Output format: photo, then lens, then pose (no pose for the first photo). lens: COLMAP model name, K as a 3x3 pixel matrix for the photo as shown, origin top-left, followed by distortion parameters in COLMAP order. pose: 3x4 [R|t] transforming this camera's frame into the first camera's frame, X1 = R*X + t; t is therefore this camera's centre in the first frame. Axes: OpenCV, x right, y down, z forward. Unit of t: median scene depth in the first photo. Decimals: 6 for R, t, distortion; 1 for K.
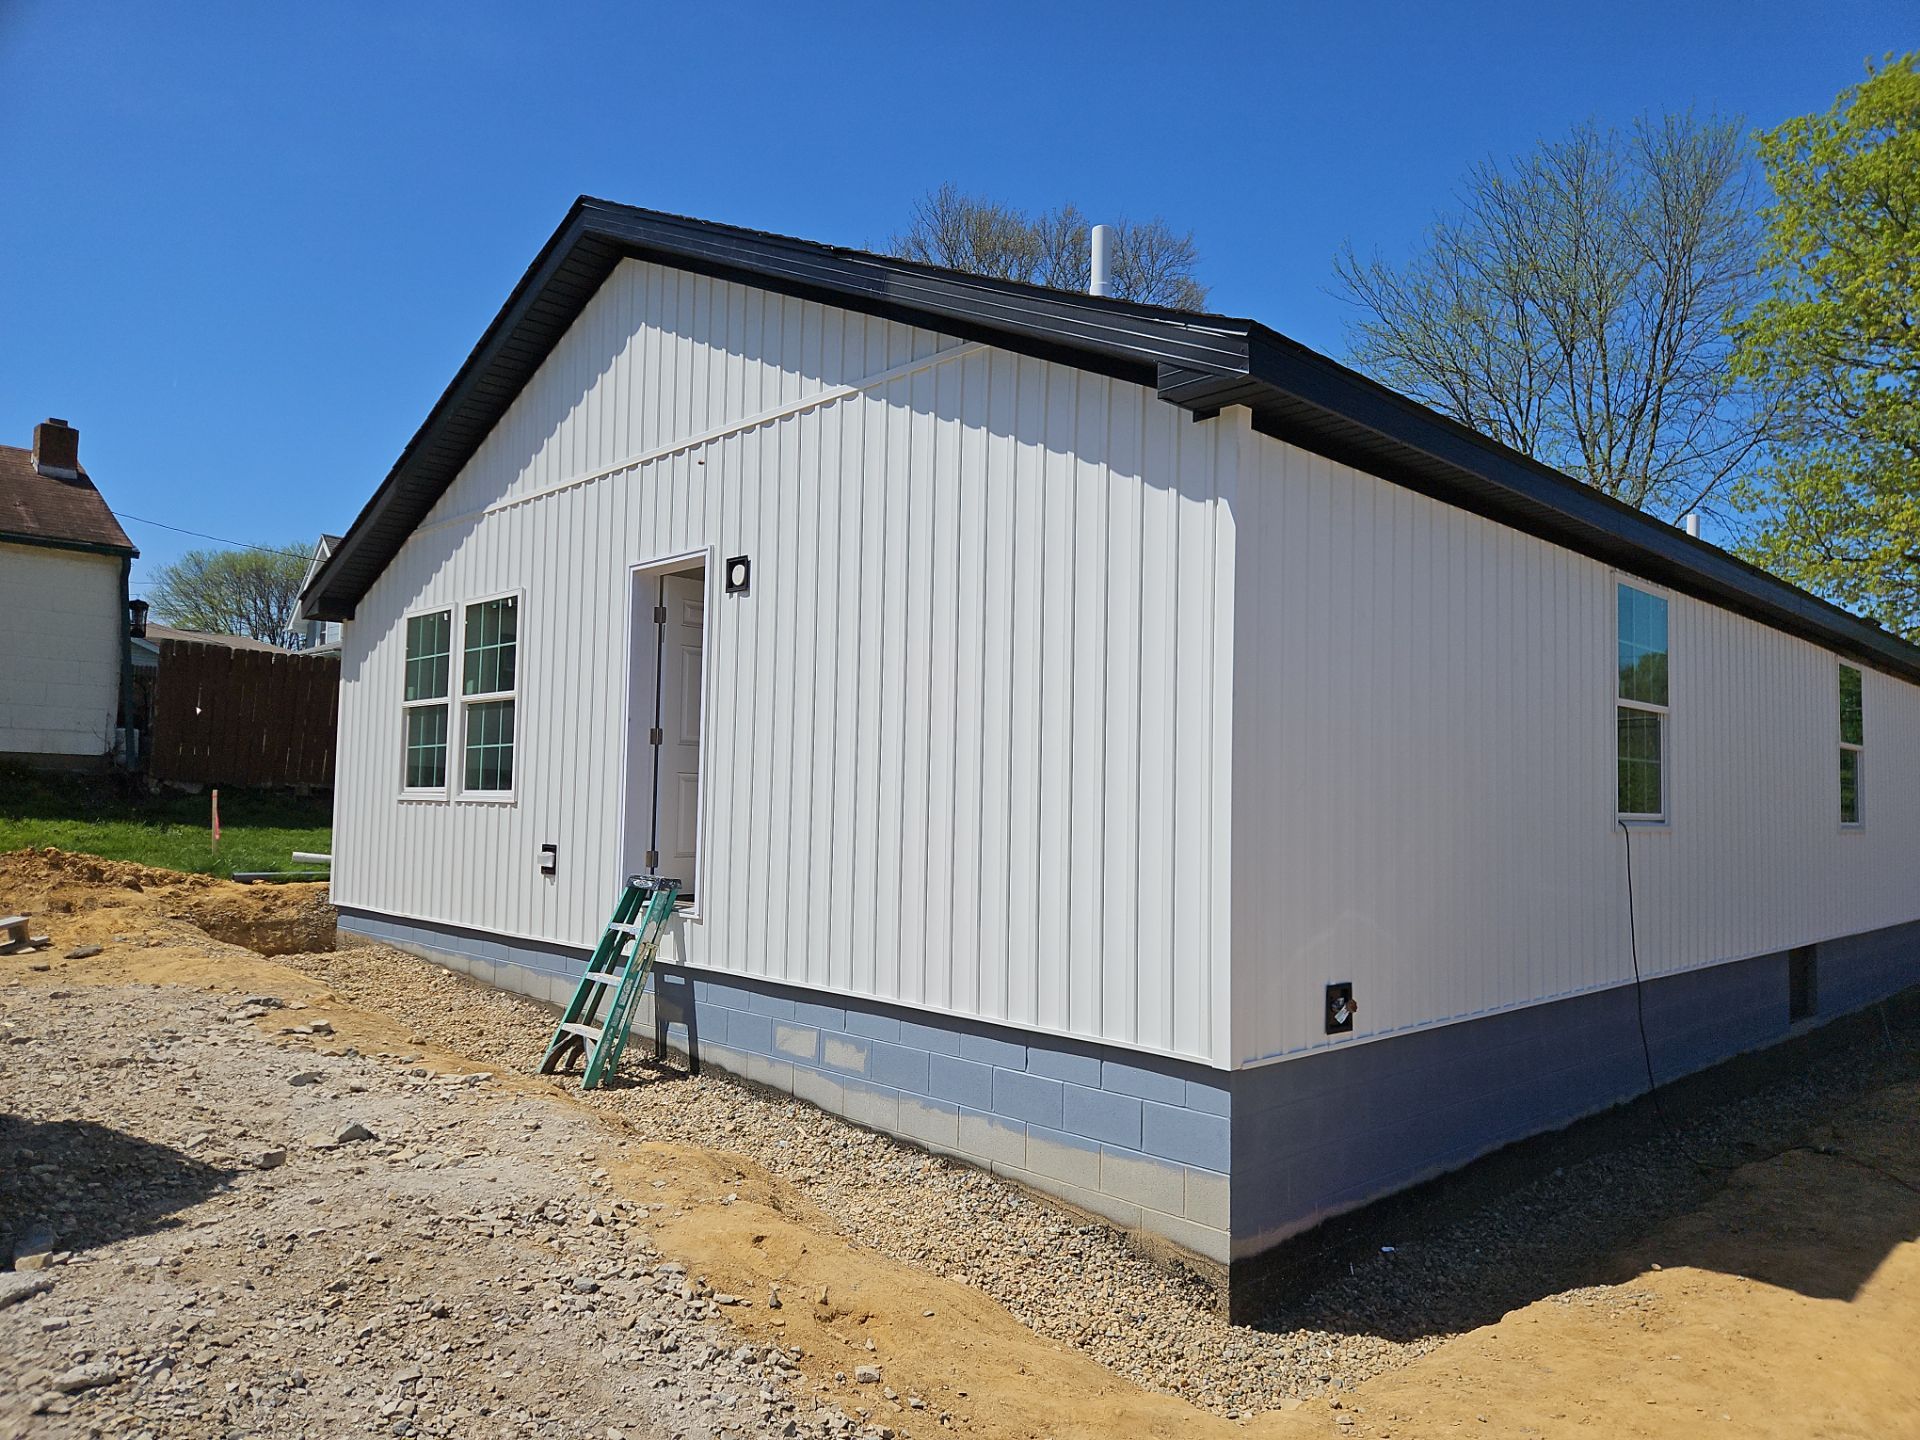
lens RADIAL K [[1308.1, 0, 959.5], [0, 1308.1, 729.8], [0, 0, 1]] dist [0.015302, 0.000968]
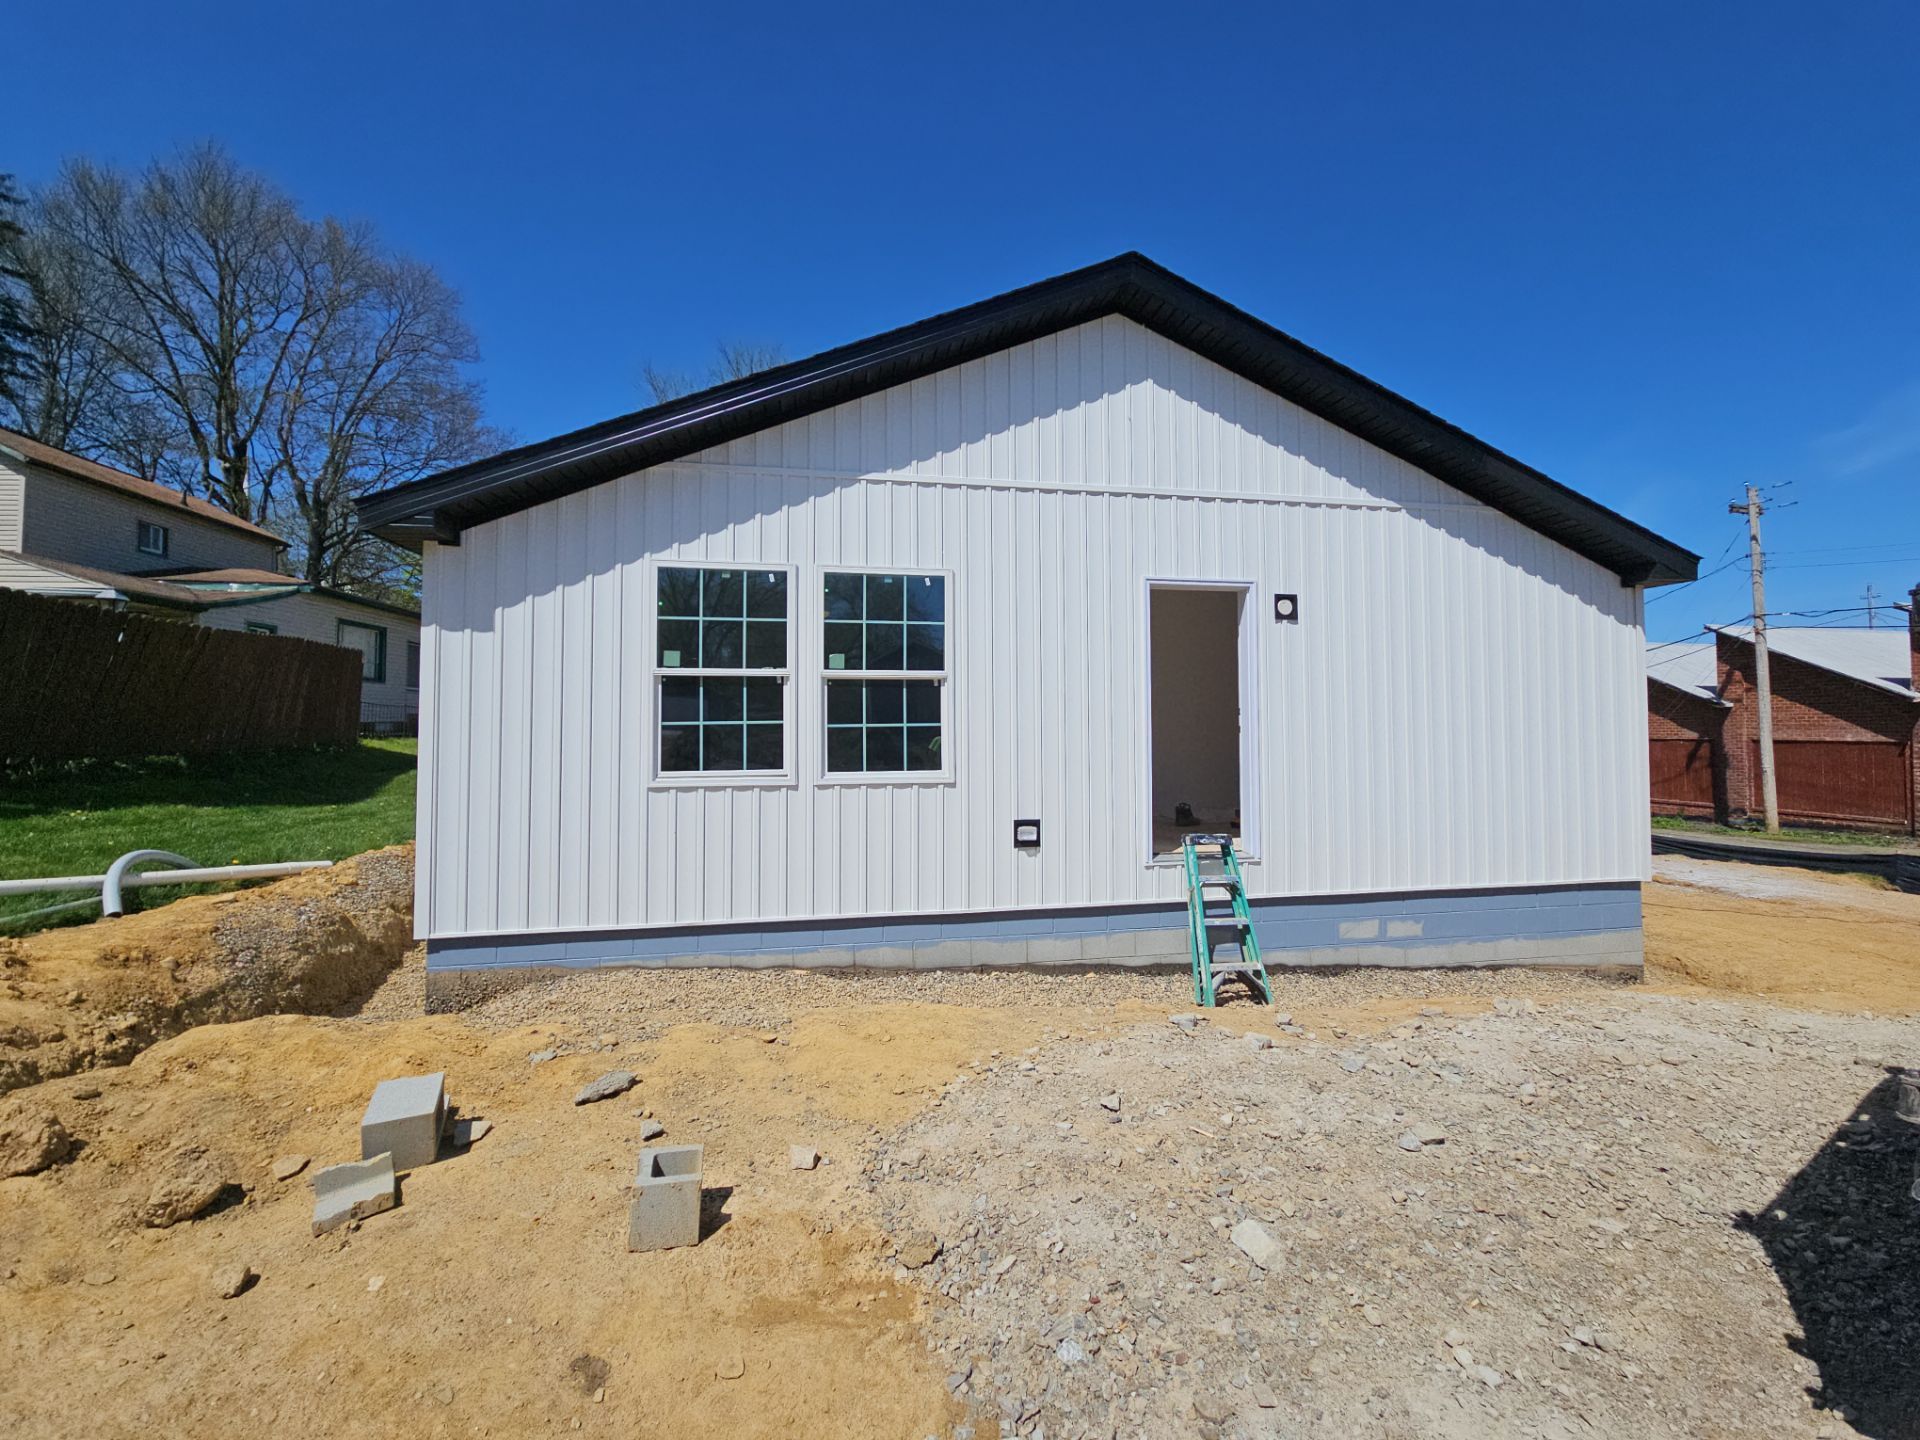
lens RADIAL K [[786.0, 0, 958.1], [0, 786.0, 705.8], [0, 0, 1]] dist [0.003154, 0.000010]
pose [[0.559087, 0.008672, 0.829063, -1.043865], [-0.031019, 0.999464, 0.010464, -0.012463], [-0.828528, -0.031567, 0.559057, 0.814972]]
